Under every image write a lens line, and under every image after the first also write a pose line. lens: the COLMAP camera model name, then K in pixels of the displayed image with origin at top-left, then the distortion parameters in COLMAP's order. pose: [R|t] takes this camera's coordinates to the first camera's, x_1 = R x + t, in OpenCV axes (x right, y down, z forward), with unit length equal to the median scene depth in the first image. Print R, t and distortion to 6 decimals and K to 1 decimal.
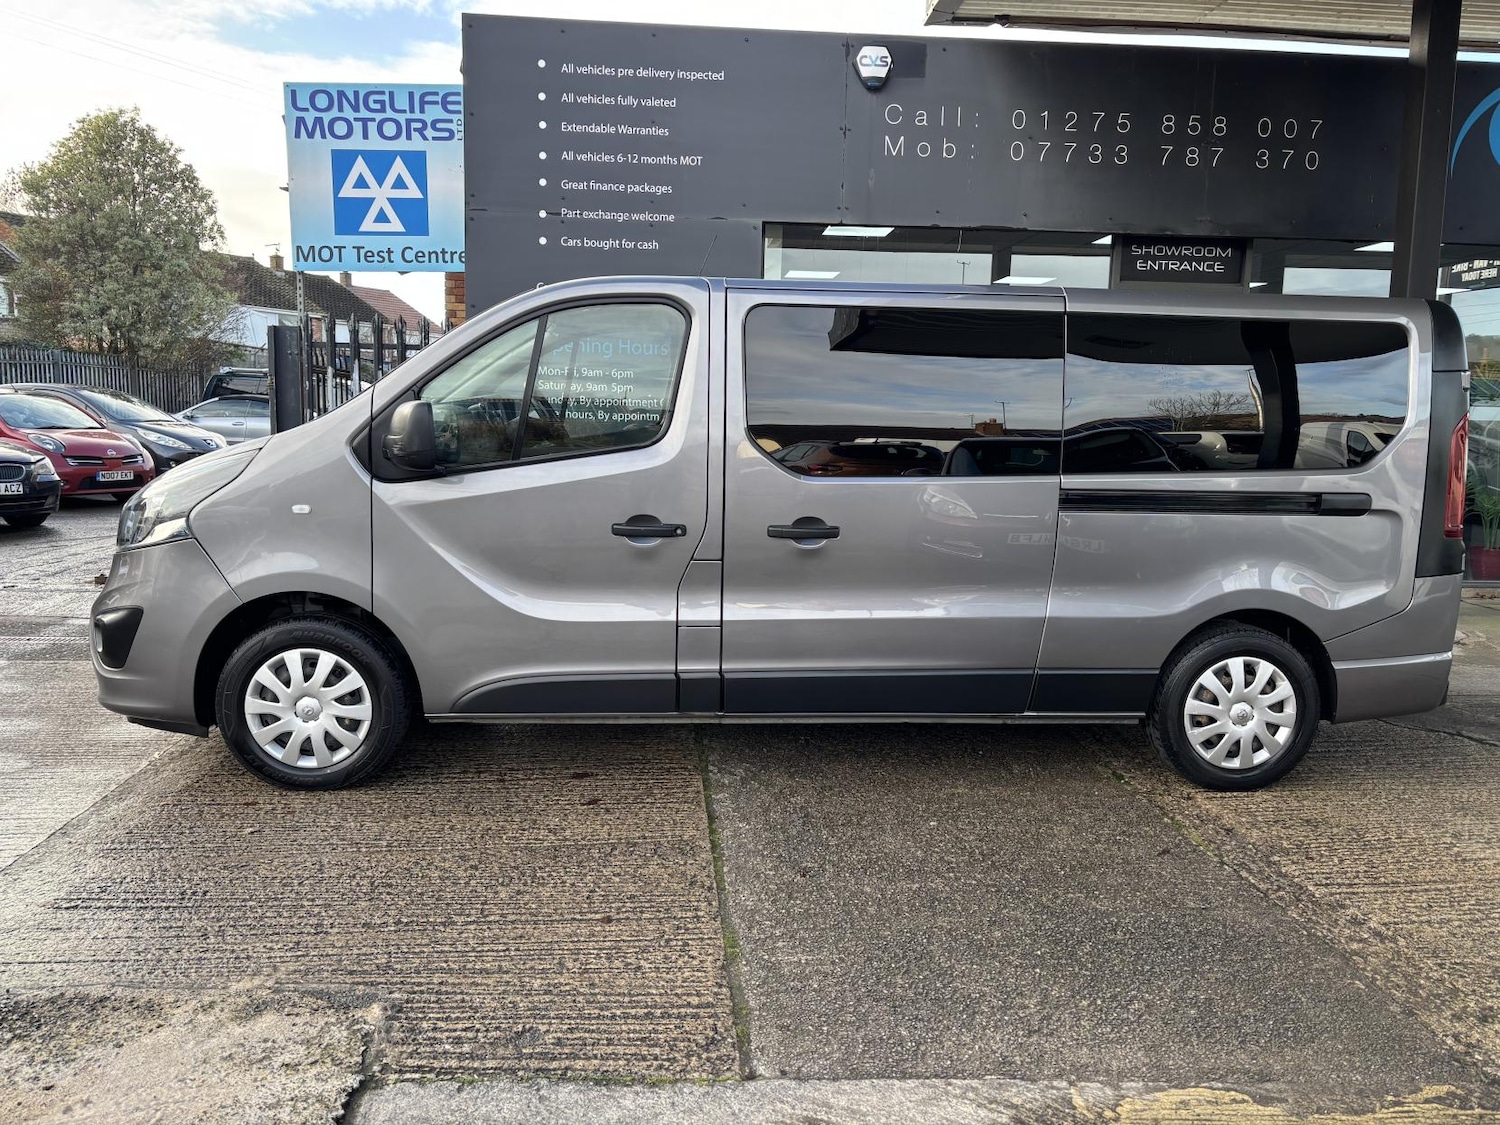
lens RADIAL K [[1135.1, 0, 735.1], [0, 1135.1, 573.9], [0, 0, 1]] dist [0.058487, -0.066193]
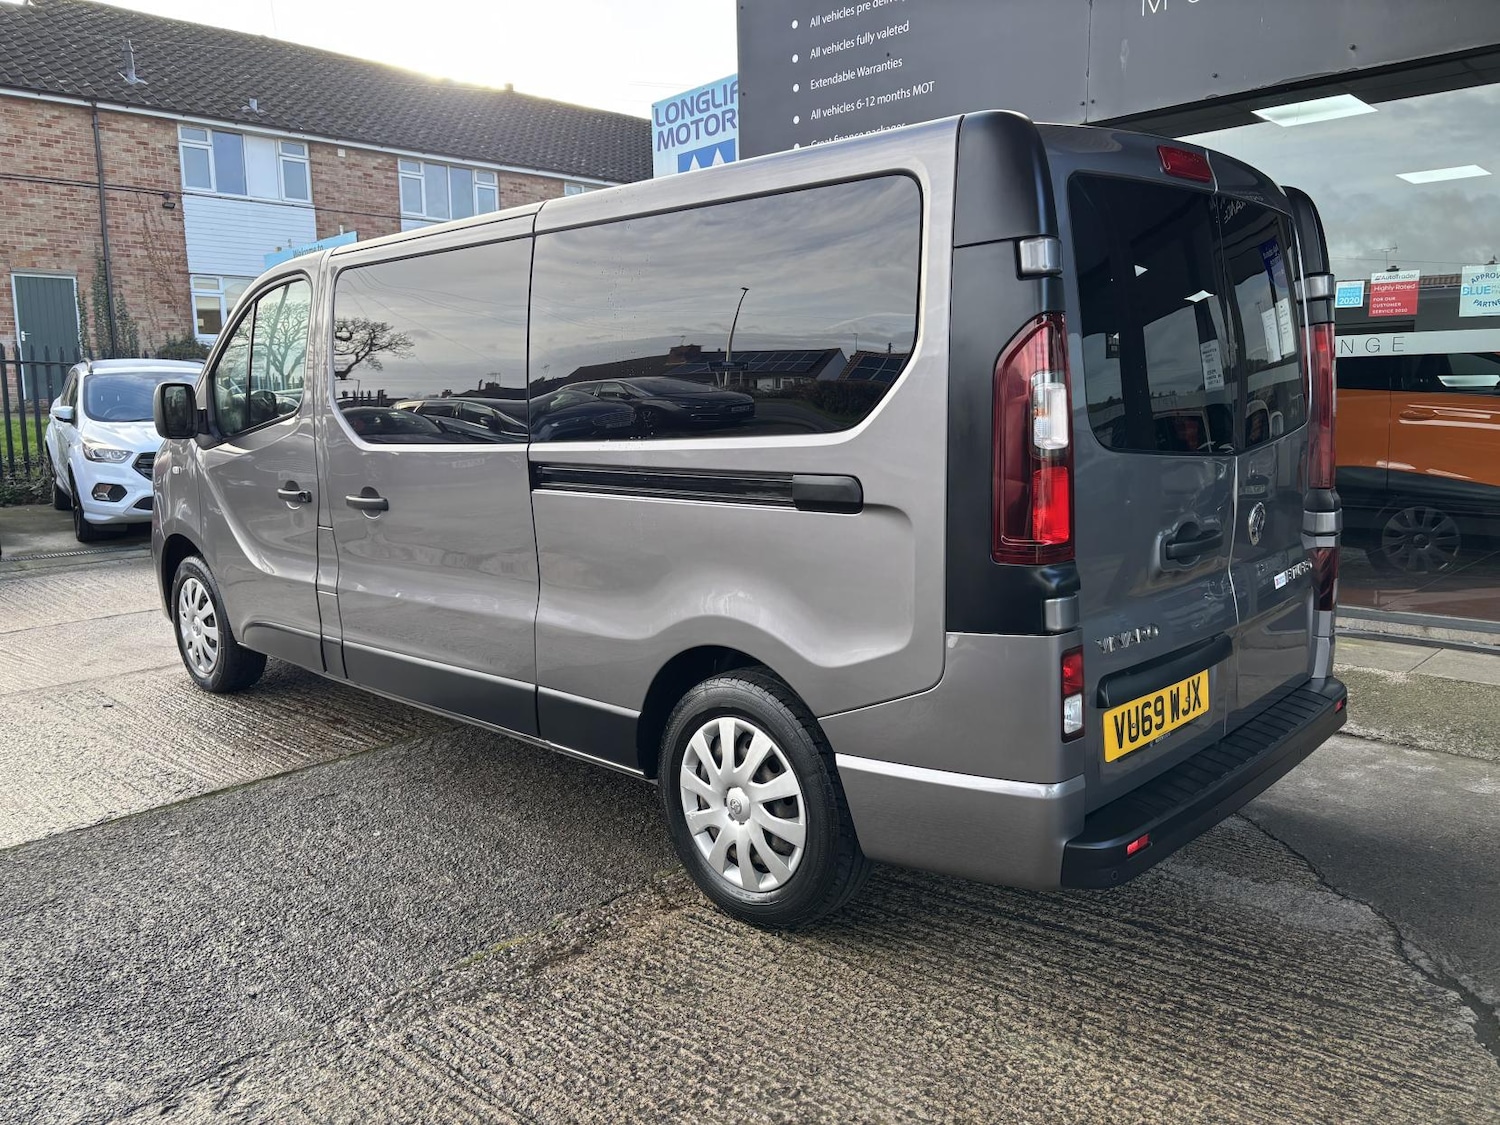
lens RADIAL K [[1135.1, 0, 739.8], [0, 1135.1, 556.2], [0, 0, 1]] dist [0.058487, -0.066193]
pose [[0.663968, 0.072825, -0.744206, 0.542482], [-0.073129, 0.996799, 0.032298, -0.025208], [0.744176, 0.032978, 0.667169, 0.327963]]
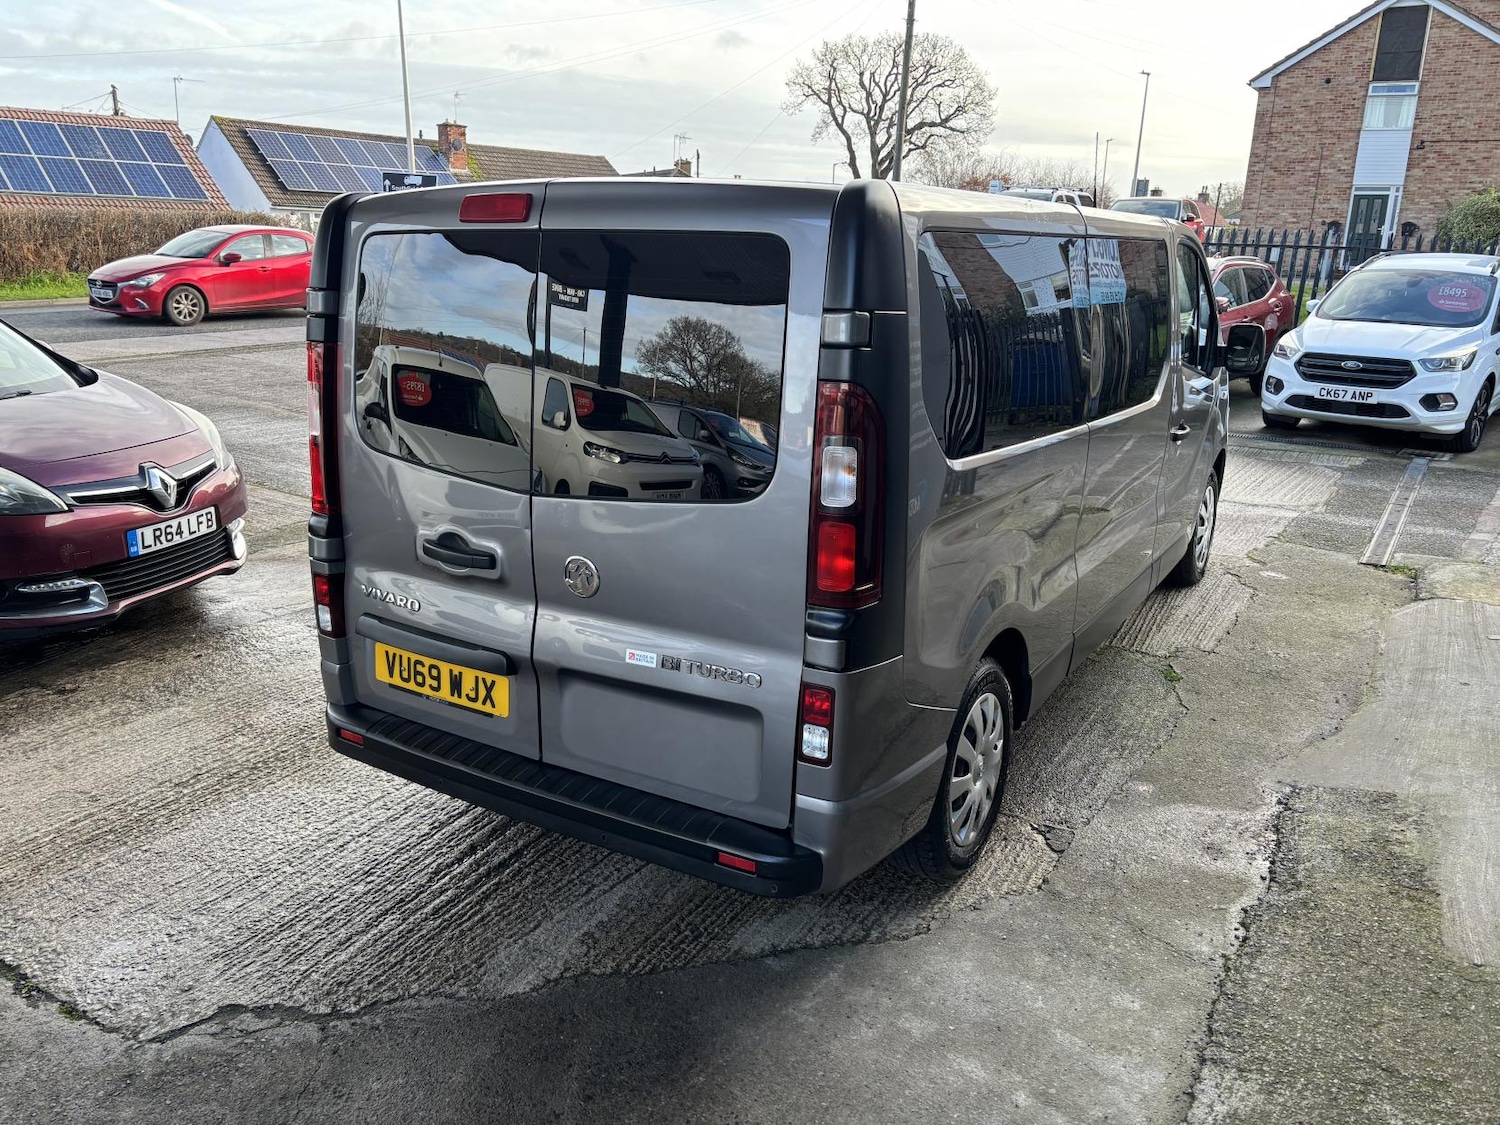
lens RADIAL K [[1135.1, 0, 742.3], [0, 1135.1, 557.8], [0, 0, 1]] dist [0.058487, -0.066193]
pose [[-0.588500, 0.182182, -0.787704, 0.628041], [-0.151227, 0.932282, 0.328603, -0.173263], [0.794228, 0.312505, -0.521098, 0.957871]]
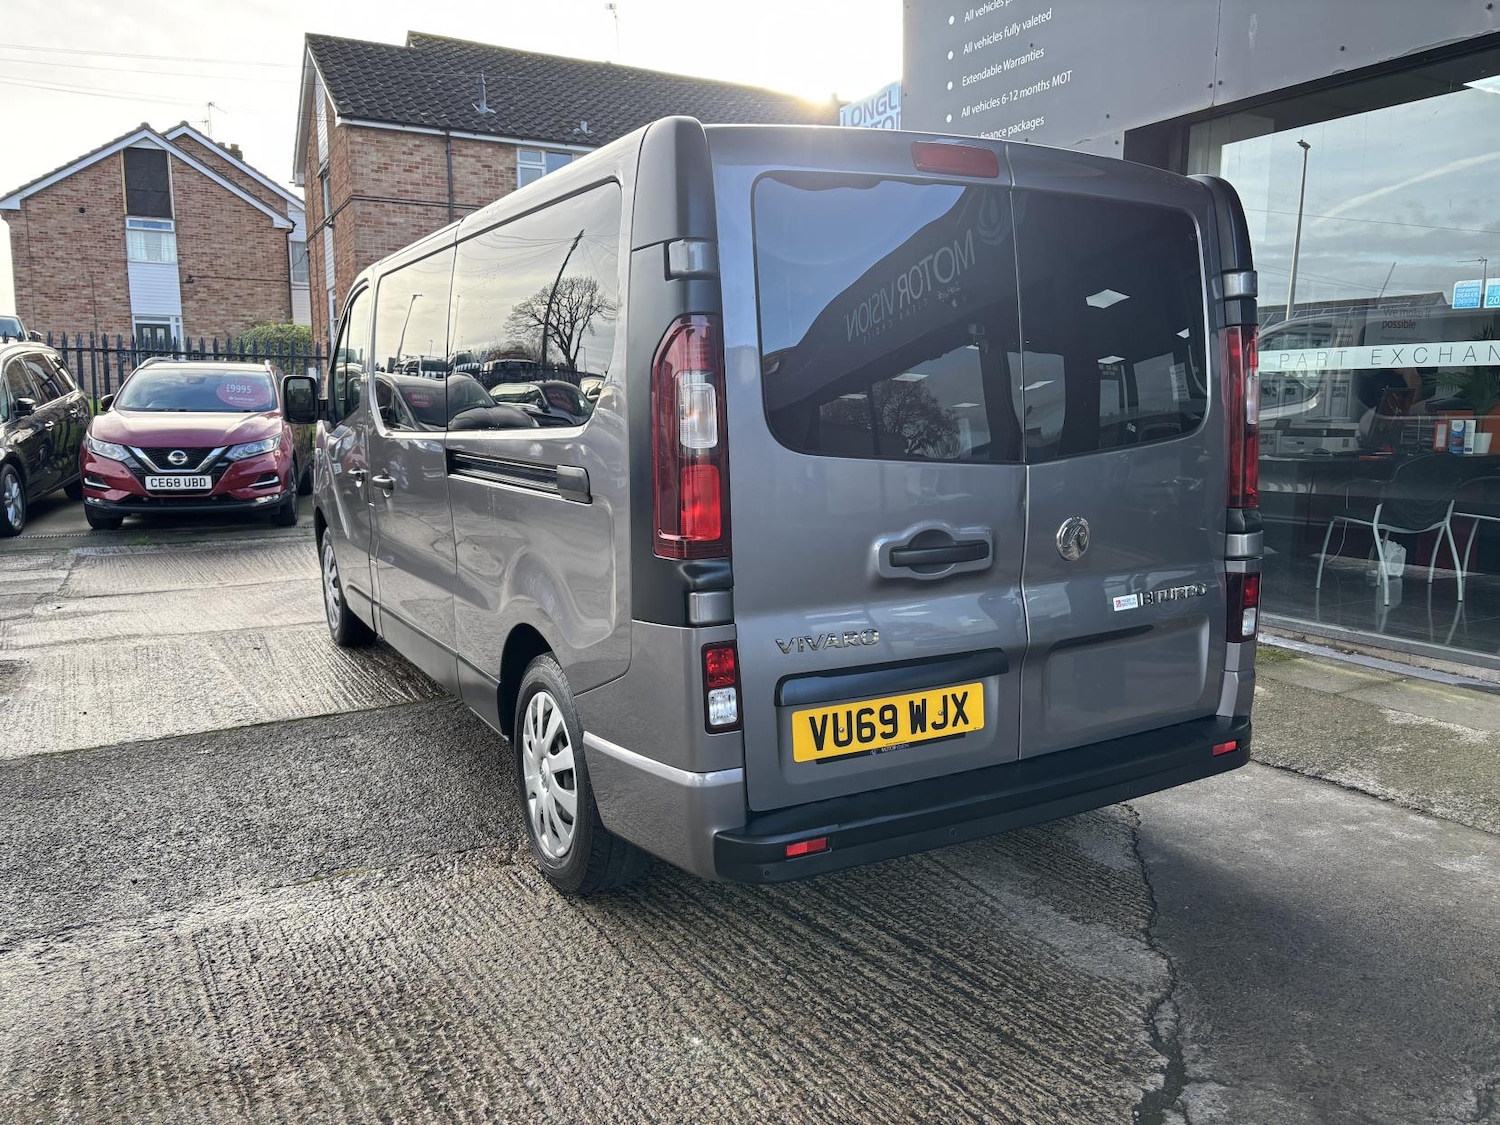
lens RADIAL K [[1135.1, 0, 751.9], [0, 1135.1, 566.7], [0, 0, 1]] dist [0.058487, -0.066193]
pose [[0.416849, 0.111225, -0.902145, 0.657233], [-0.120843, 0.990457, 0.066276, -0.039385], [0.900907, 0.081391, 0.426312, 0.473018]]
